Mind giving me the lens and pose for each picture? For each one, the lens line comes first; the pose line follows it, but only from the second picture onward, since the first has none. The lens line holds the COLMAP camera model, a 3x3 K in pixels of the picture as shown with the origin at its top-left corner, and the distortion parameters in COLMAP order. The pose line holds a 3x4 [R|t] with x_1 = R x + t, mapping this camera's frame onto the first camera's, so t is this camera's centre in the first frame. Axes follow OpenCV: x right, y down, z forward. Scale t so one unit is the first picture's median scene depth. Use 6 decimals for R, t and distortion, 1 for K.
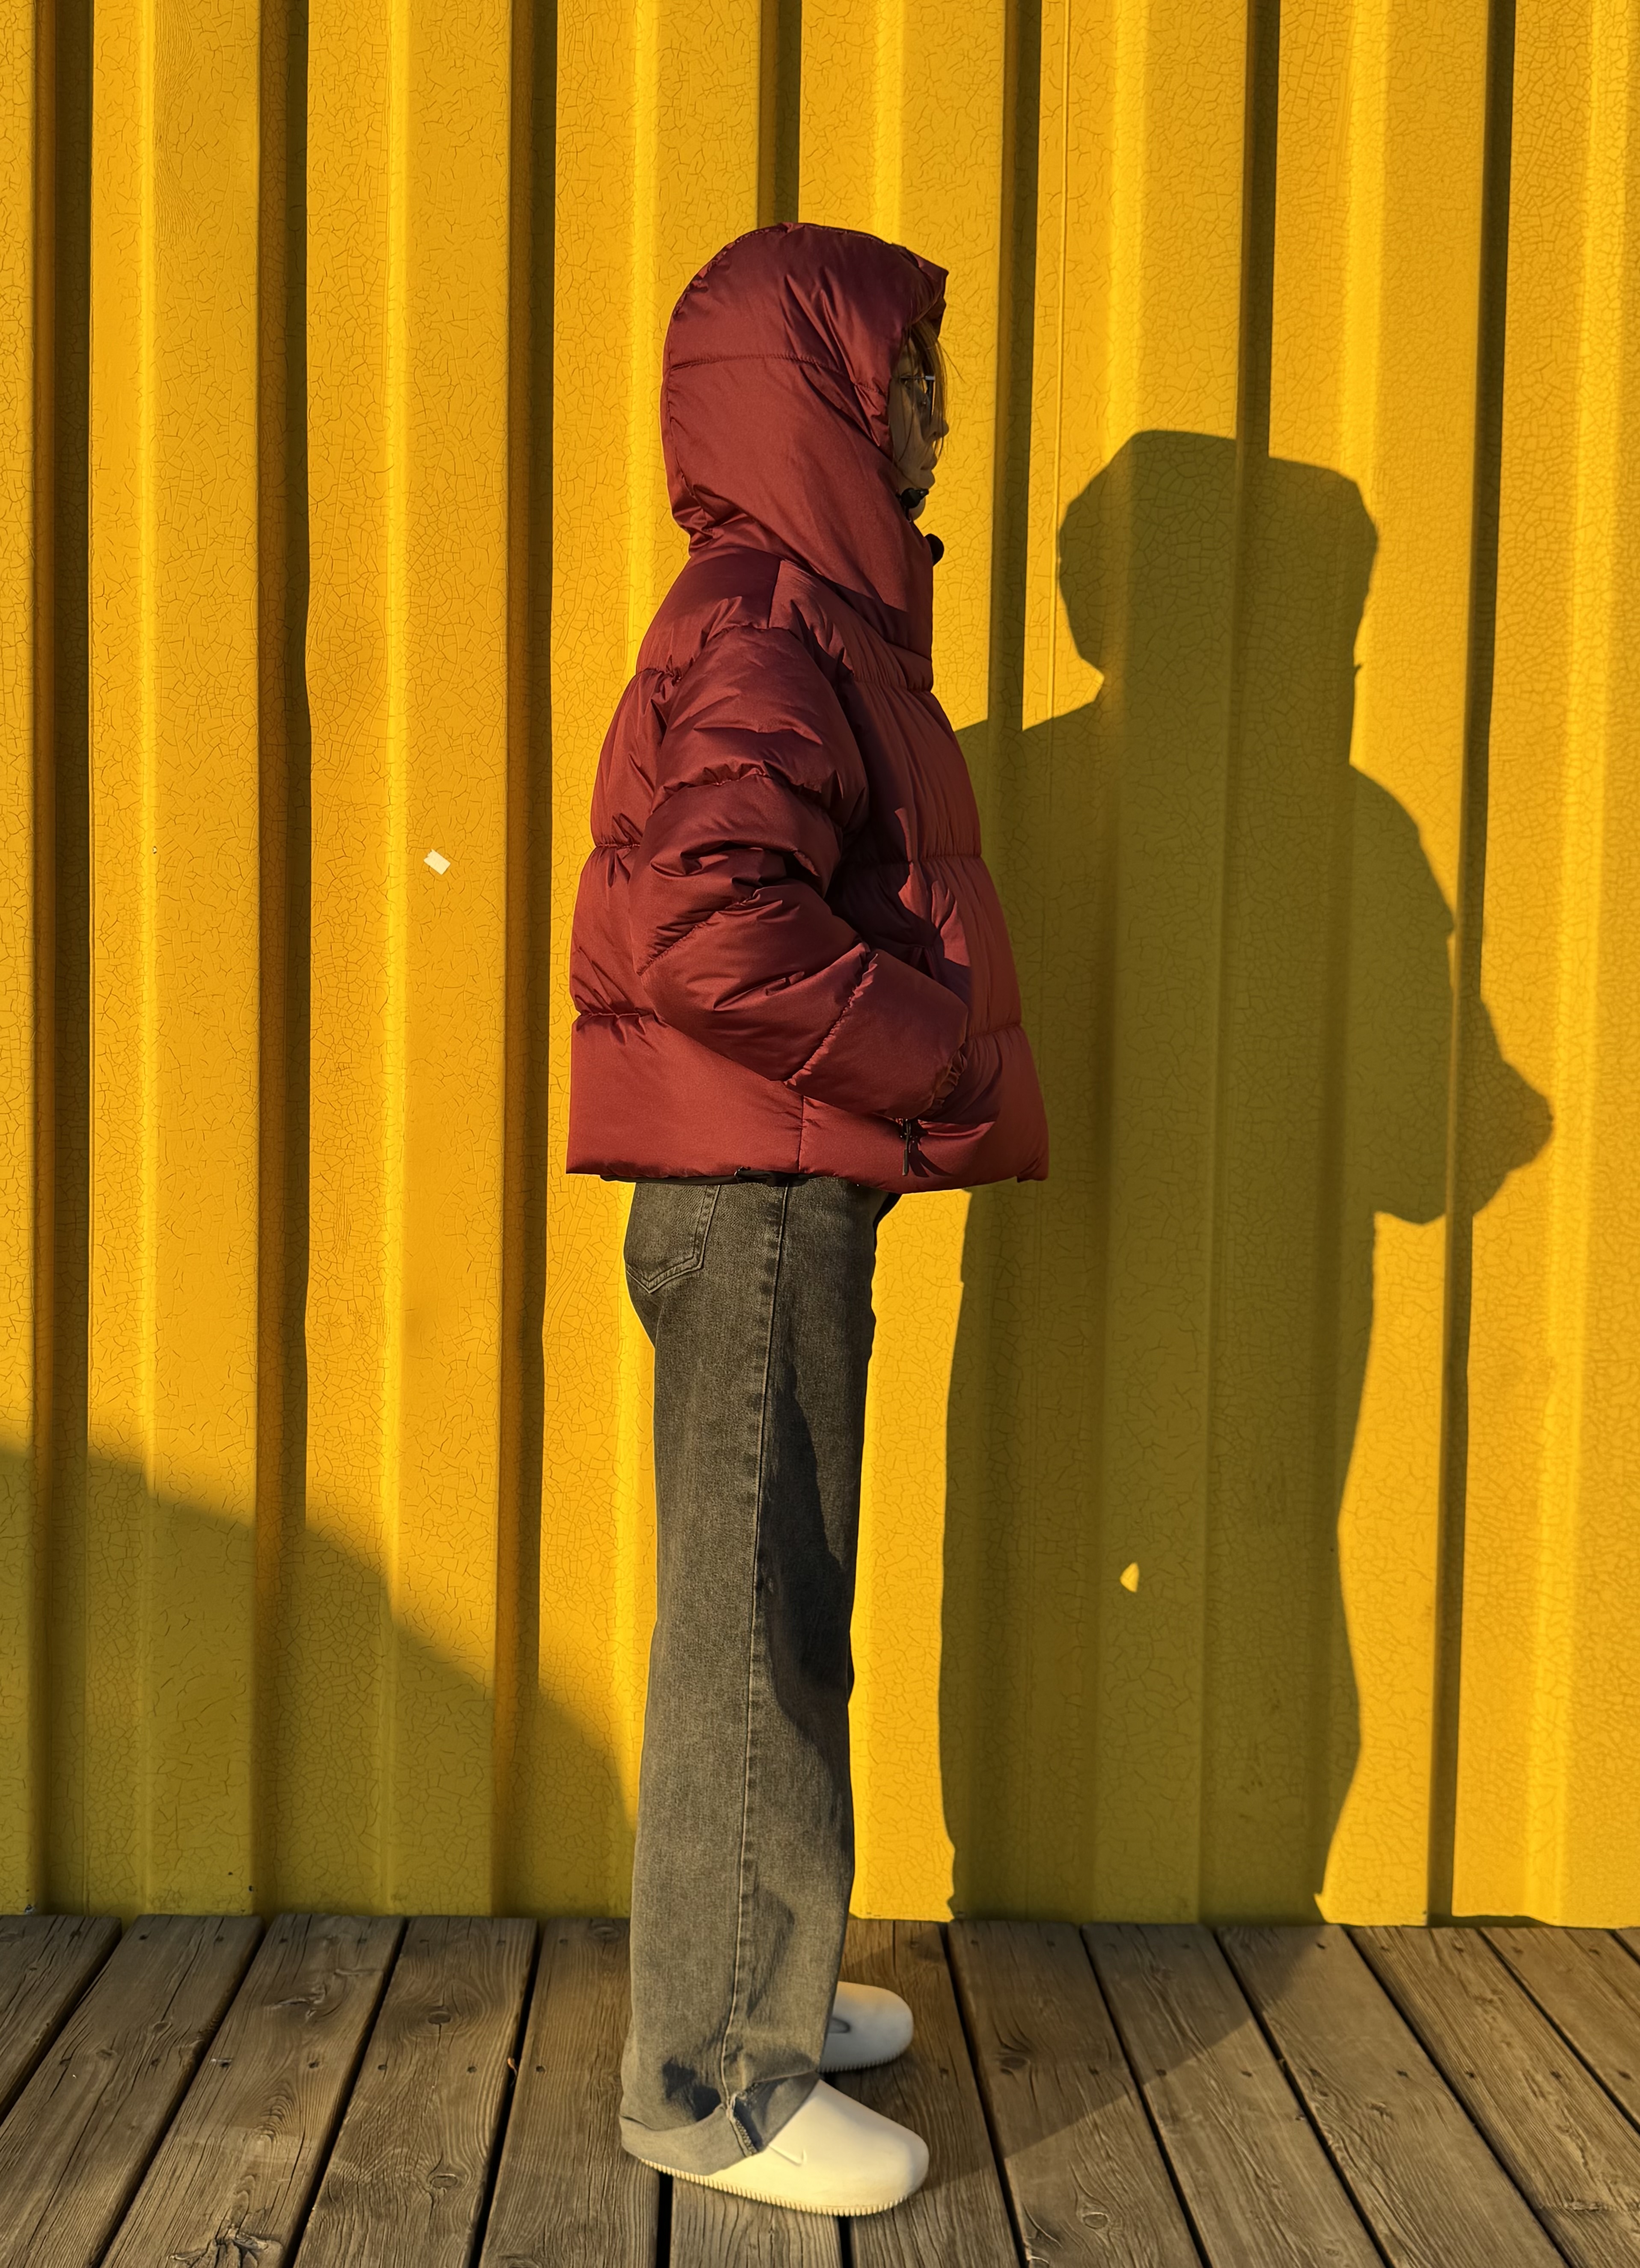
lens RADIAL K [[2100.7, 0, 770.8], [0, 2100.7, 1148.5], [0, 0, 1]] dist [0.161998, -0.318222]
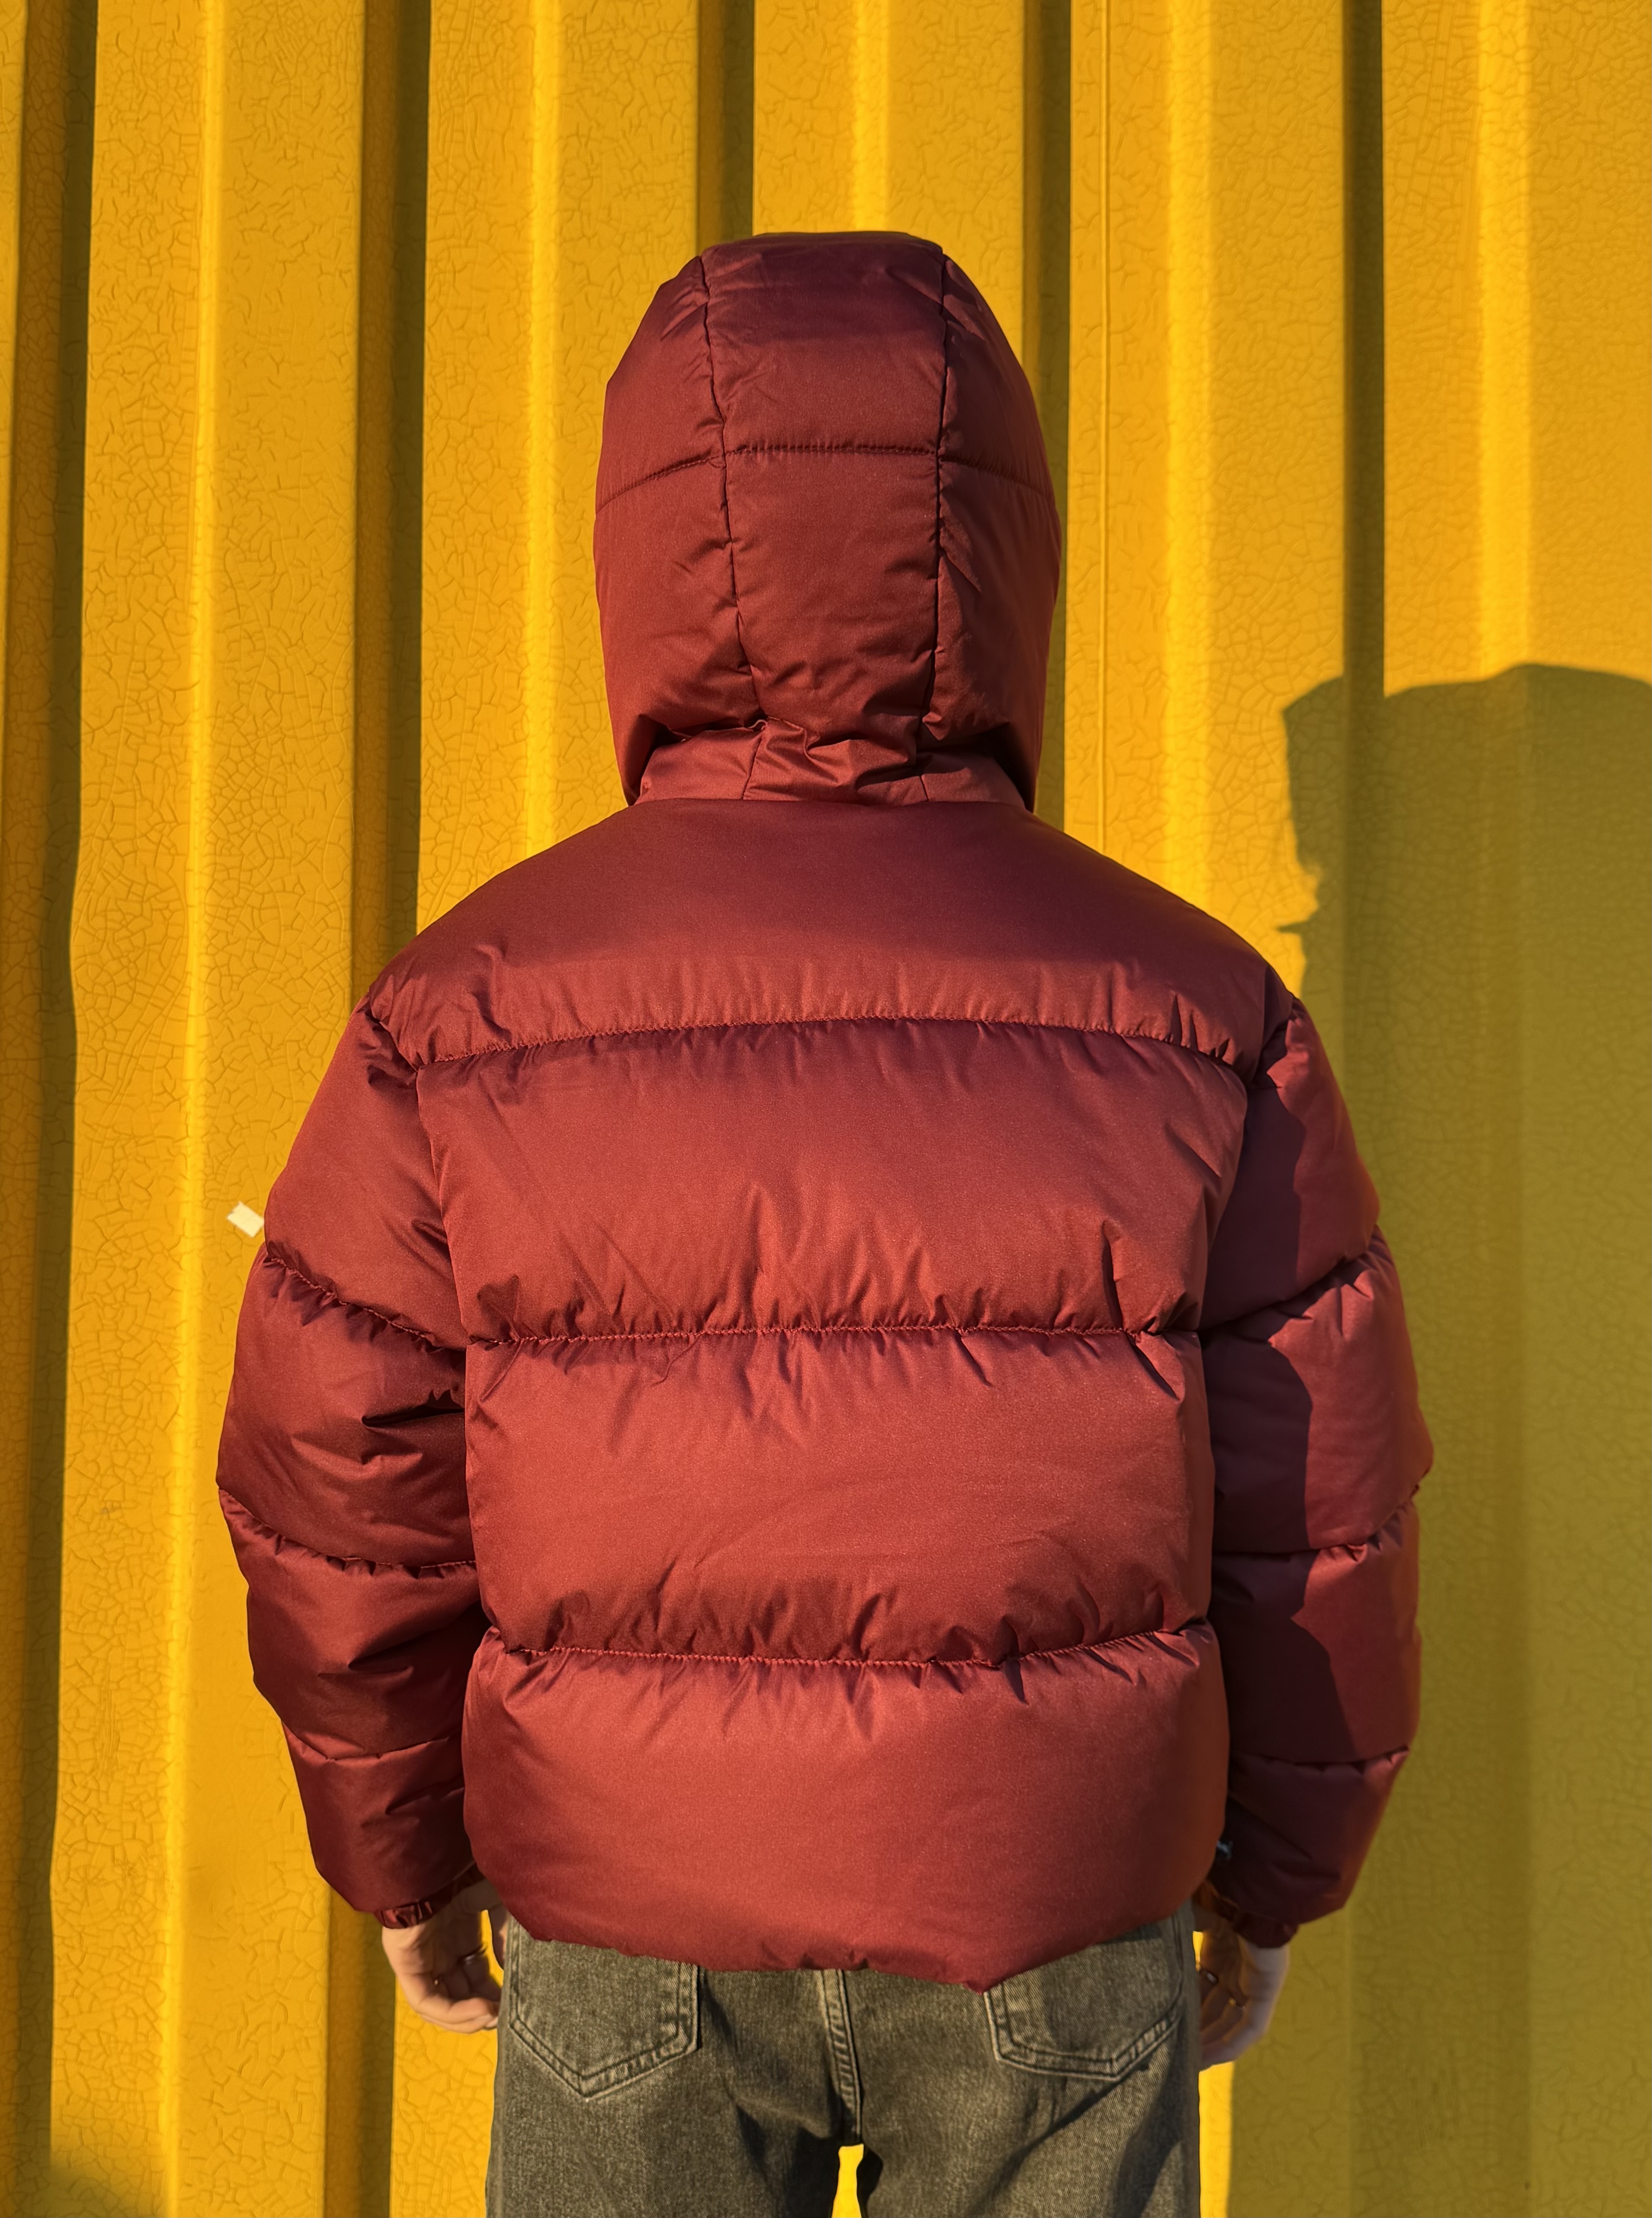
lens RADIAL K [[1954.3, 0, 851.3], [0, 1954.3, 1120.3], [0, 0, 1]] dist [0.137287, -0.256314]
pose [[0.999865, -0.007922, 0.014389, 0.035664], [0.009110, 0.996380, -0.084518, -0.110047], [-0.013667, 0.084638, 0.996318, 0.331353]]
